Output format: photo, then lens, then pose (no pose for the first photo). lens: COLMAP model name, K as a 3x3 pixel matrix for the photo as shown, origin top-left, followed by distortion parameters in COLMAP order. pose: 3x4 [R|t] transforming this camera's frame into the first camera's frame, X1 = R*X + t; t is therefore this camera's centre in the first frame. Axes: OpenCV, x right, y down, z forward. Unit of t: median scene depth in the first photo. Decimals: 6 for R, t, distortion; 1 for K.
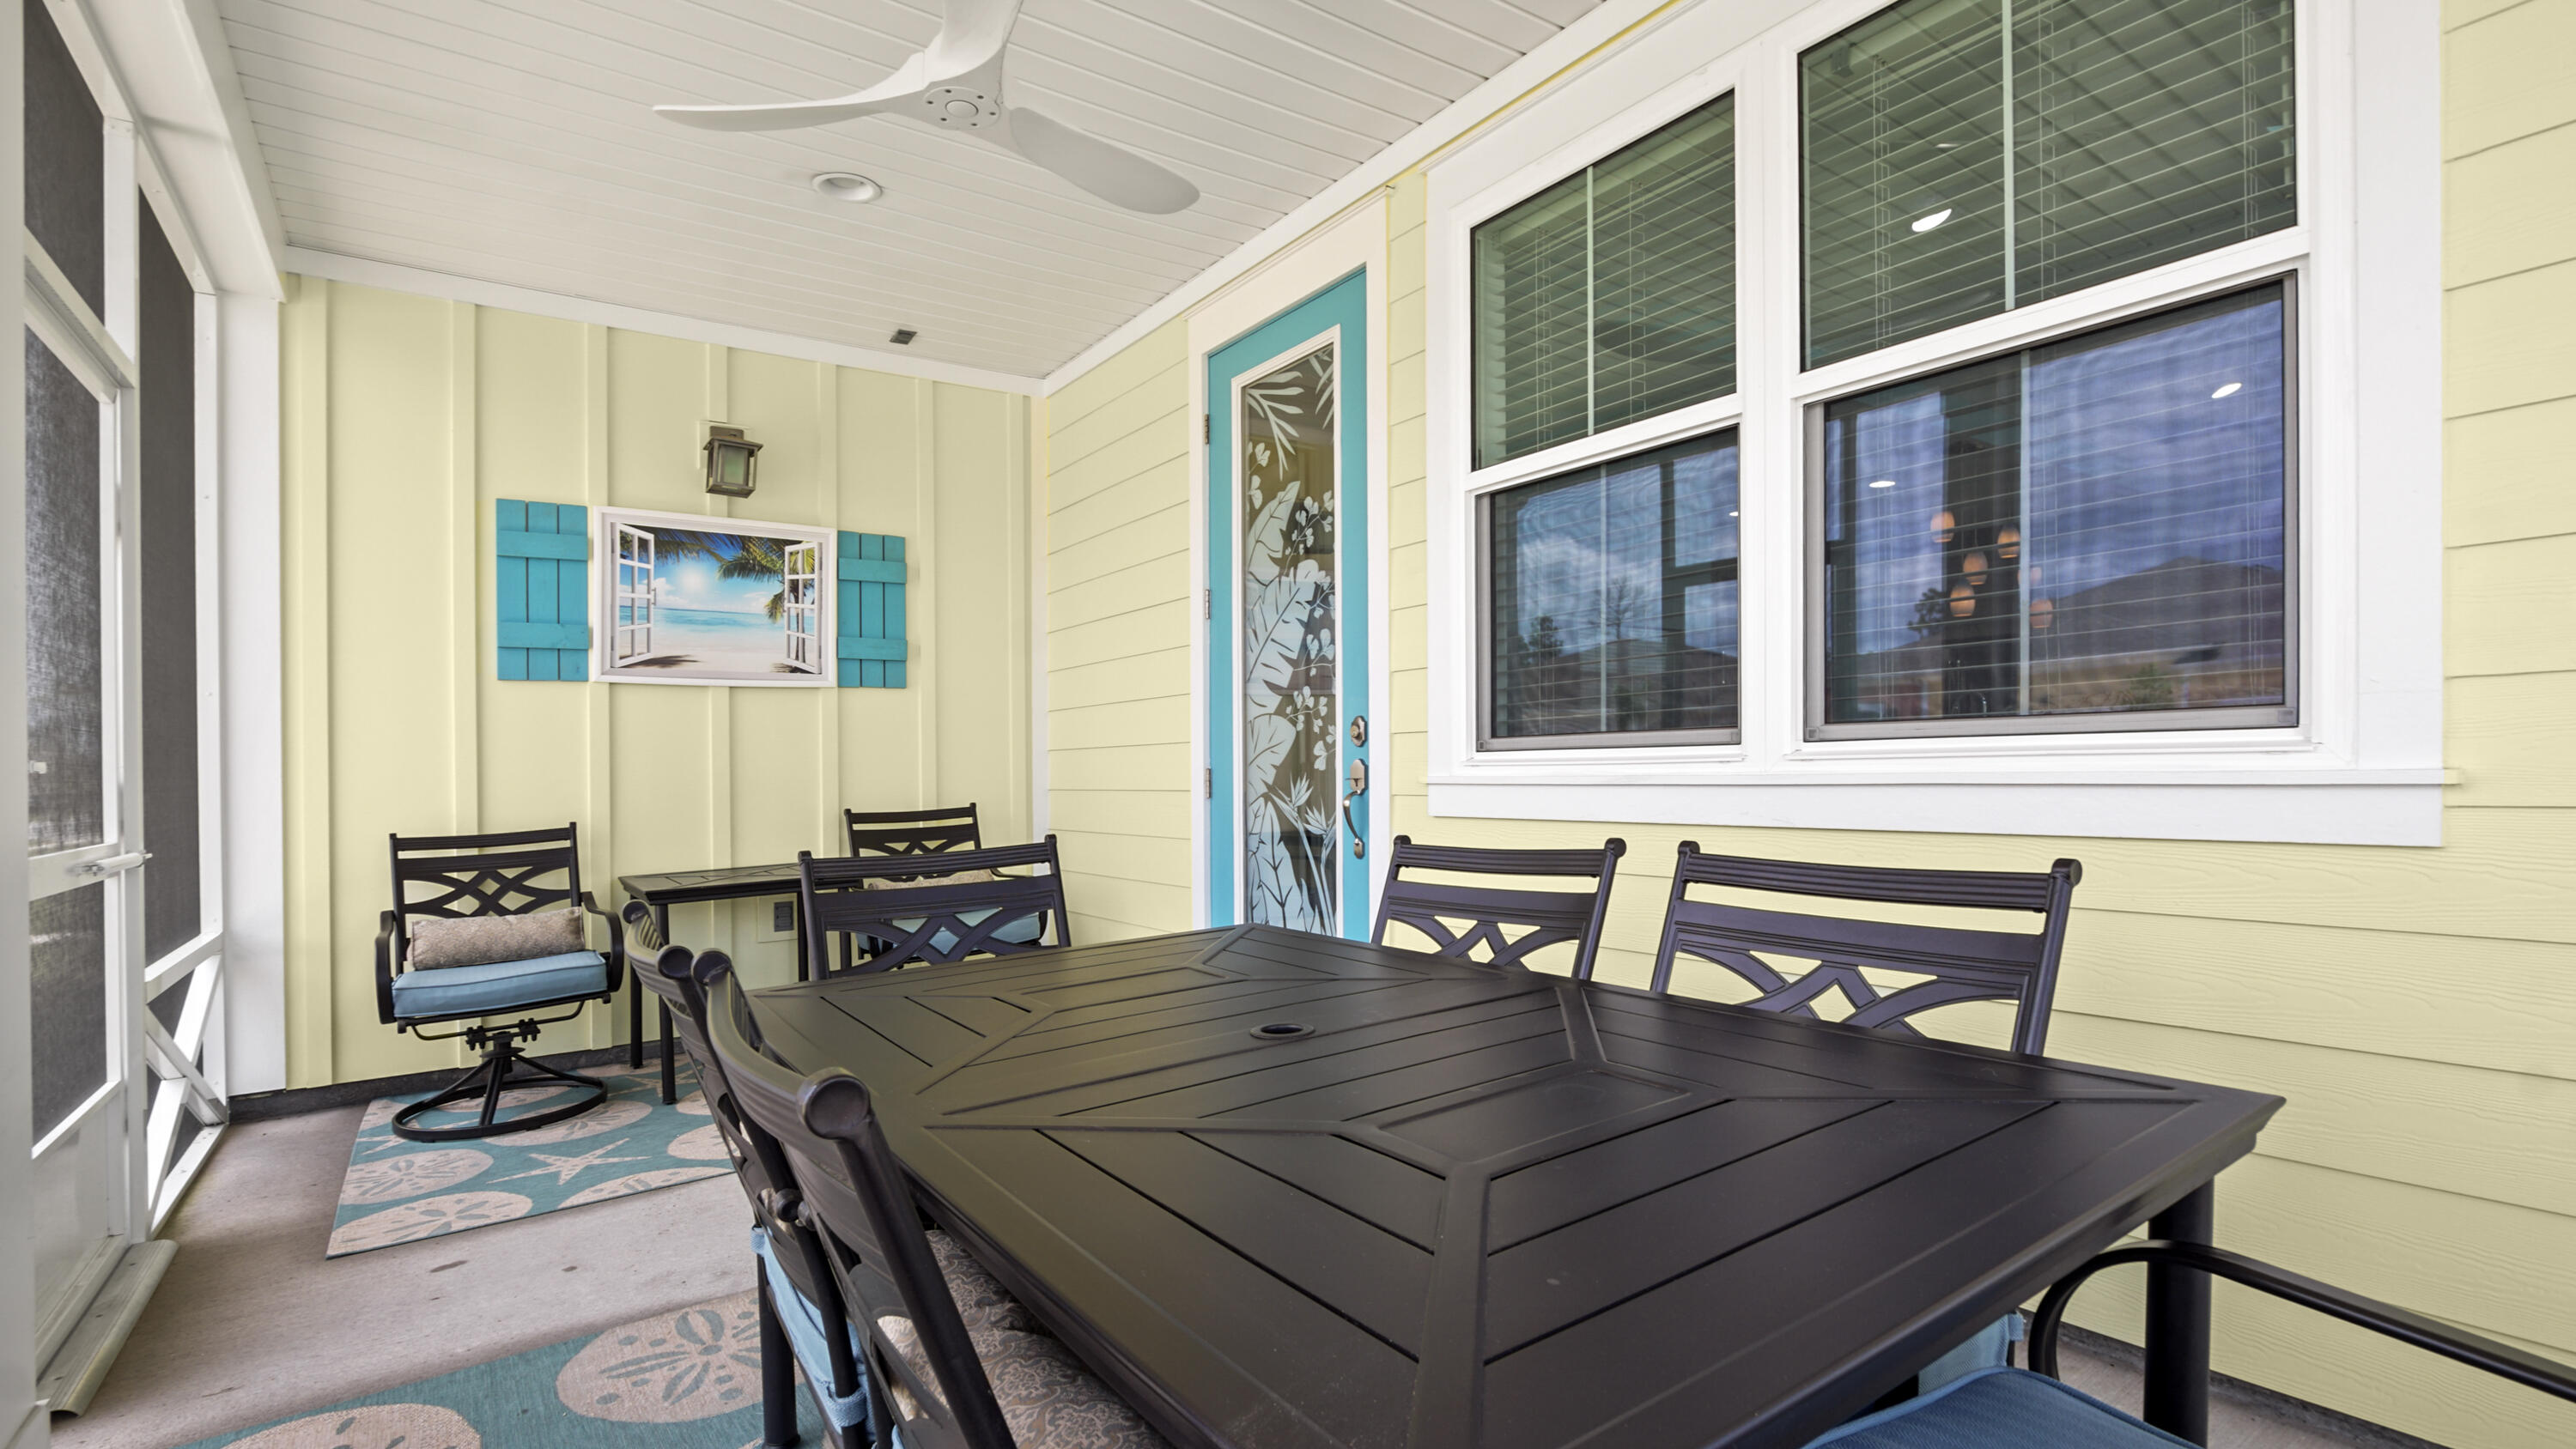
lens RADIAL K [[1194.8, 0, 1288.3], [0, 1194.8, 757.4], [0, 0, 1]] dist [-0.019750, 0.000350]
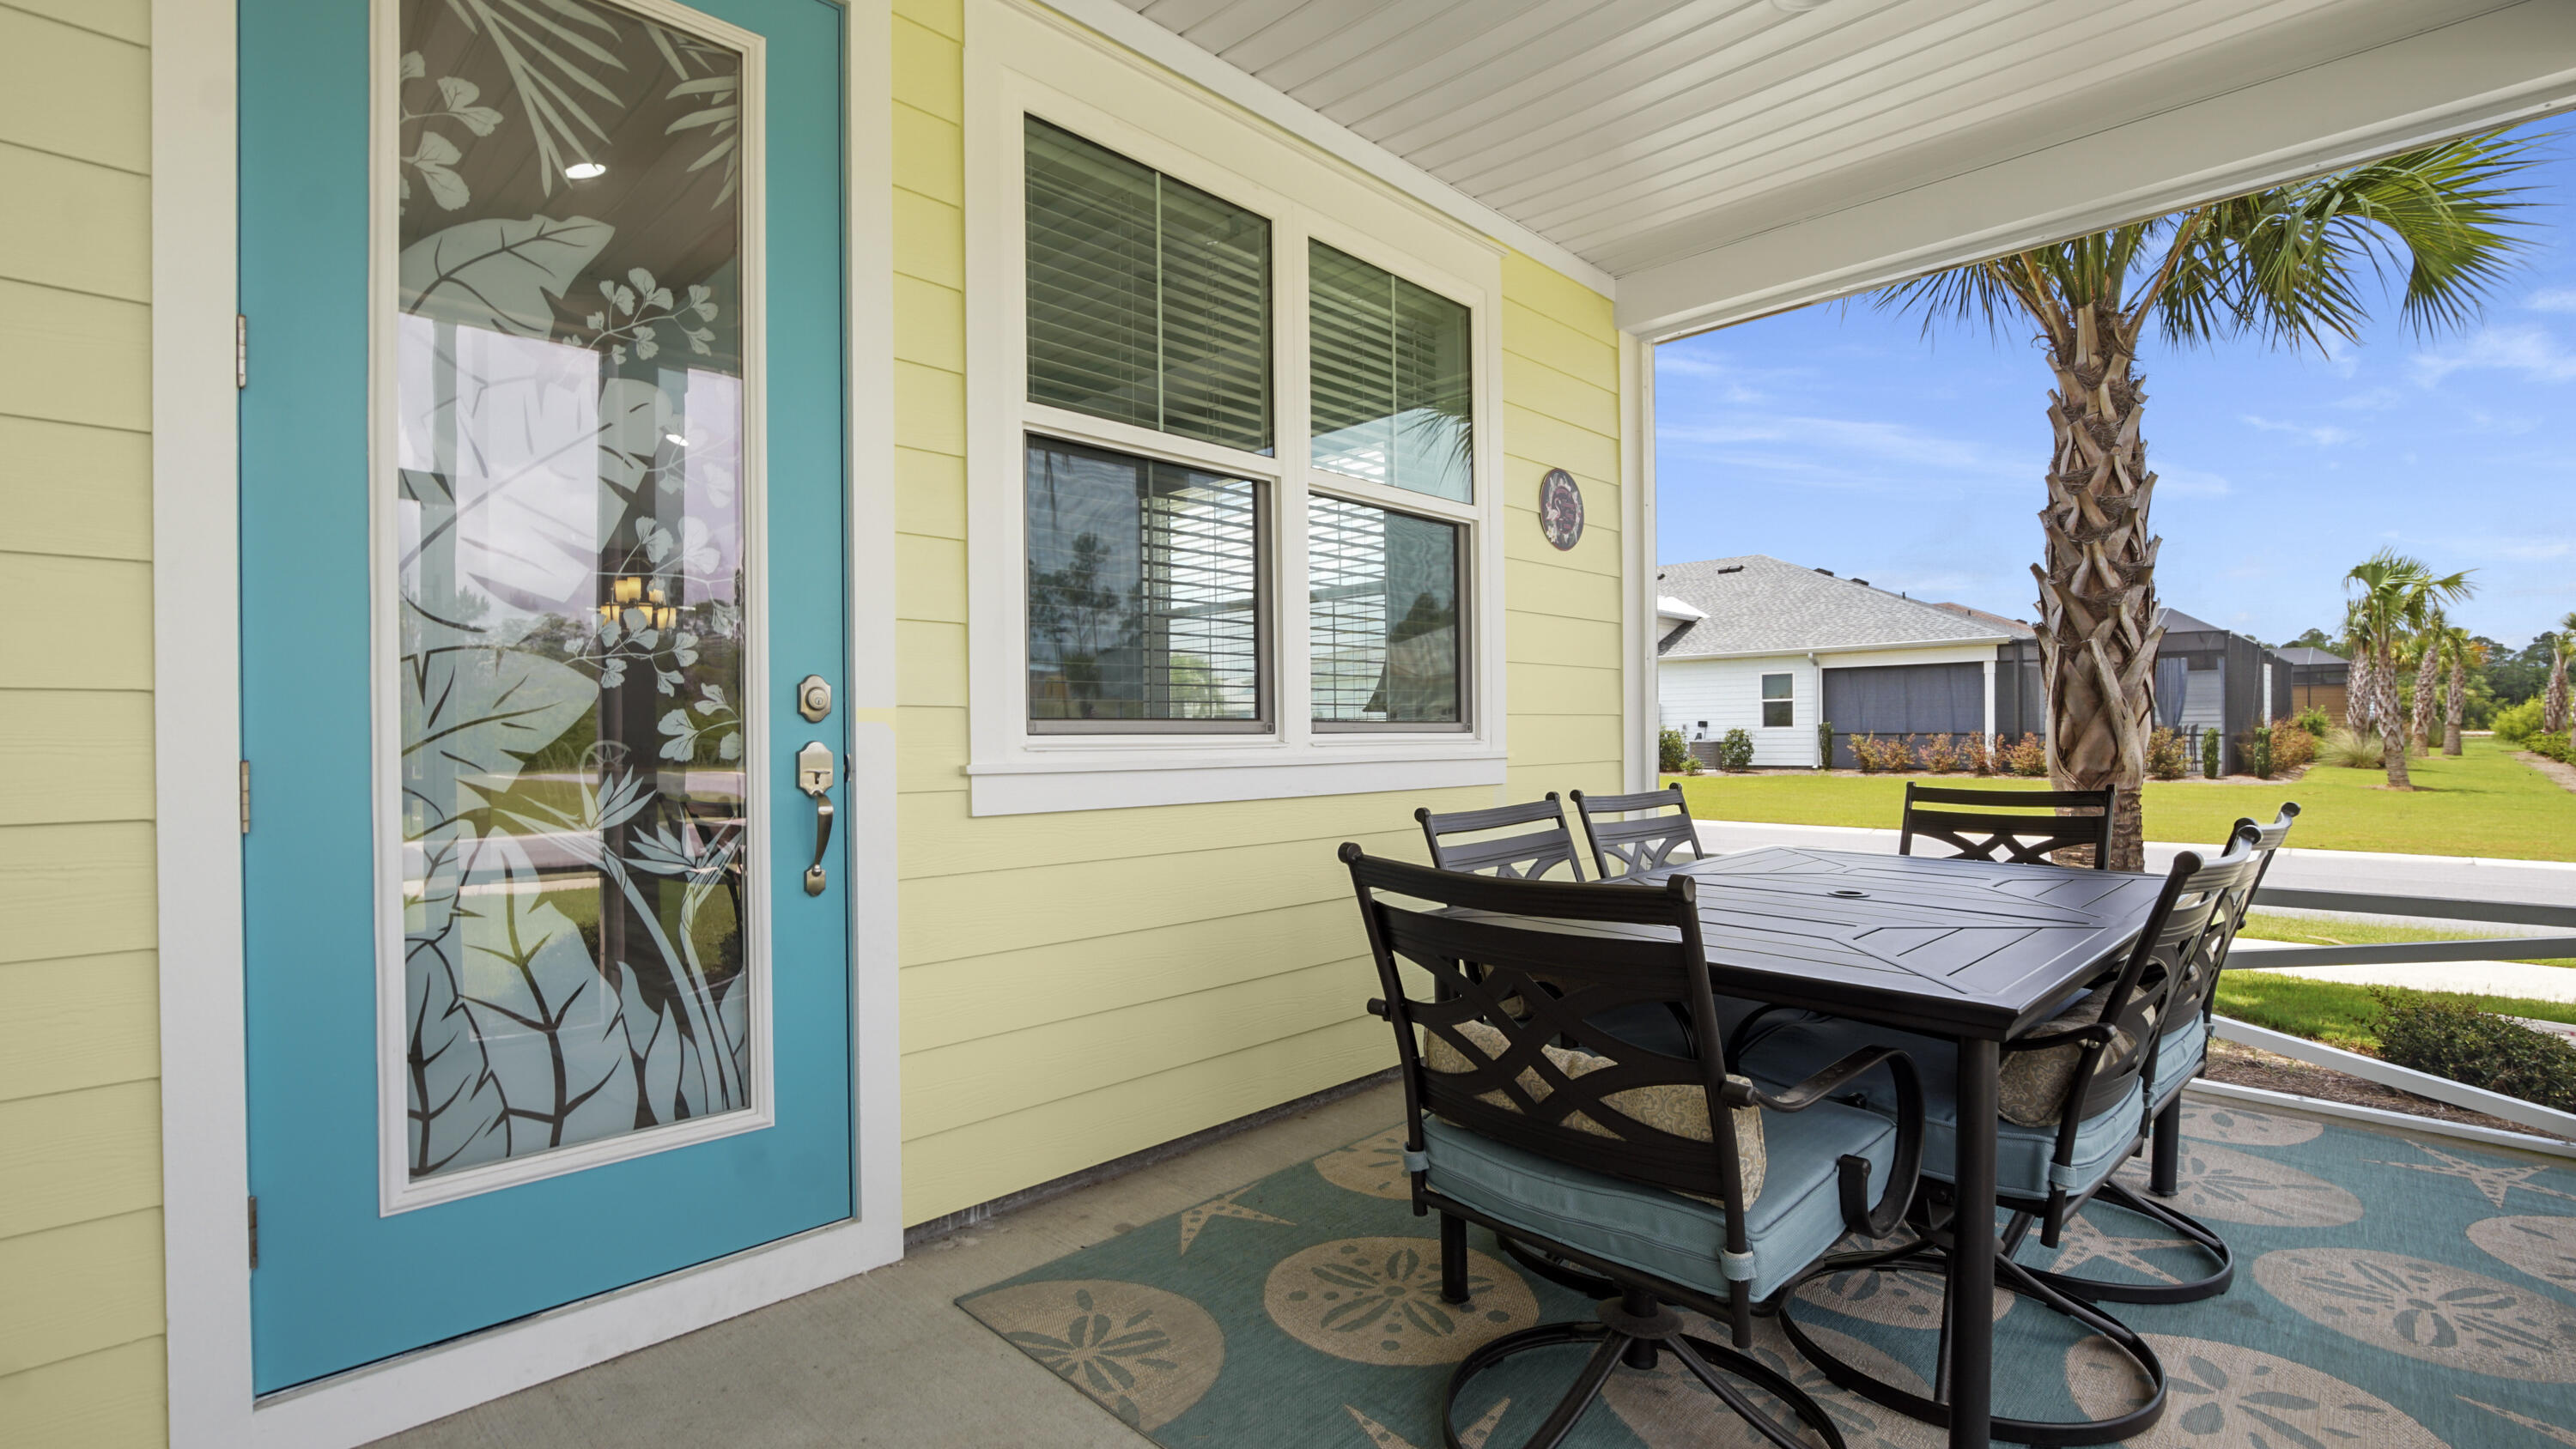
lens RADIAL K [[1194.8, 0, 1288.3], [0, 1194.8, 757.4], [0, 0, 1]] dist [-0.019750, 0.000350]
pose [[-0.196902, 0.004798, 0.980411, -0.581986], [0.005397, 0.999978, -0.003810, 0.012763], [-0.980408, 0.004542, -0.196923, 0.815603]]
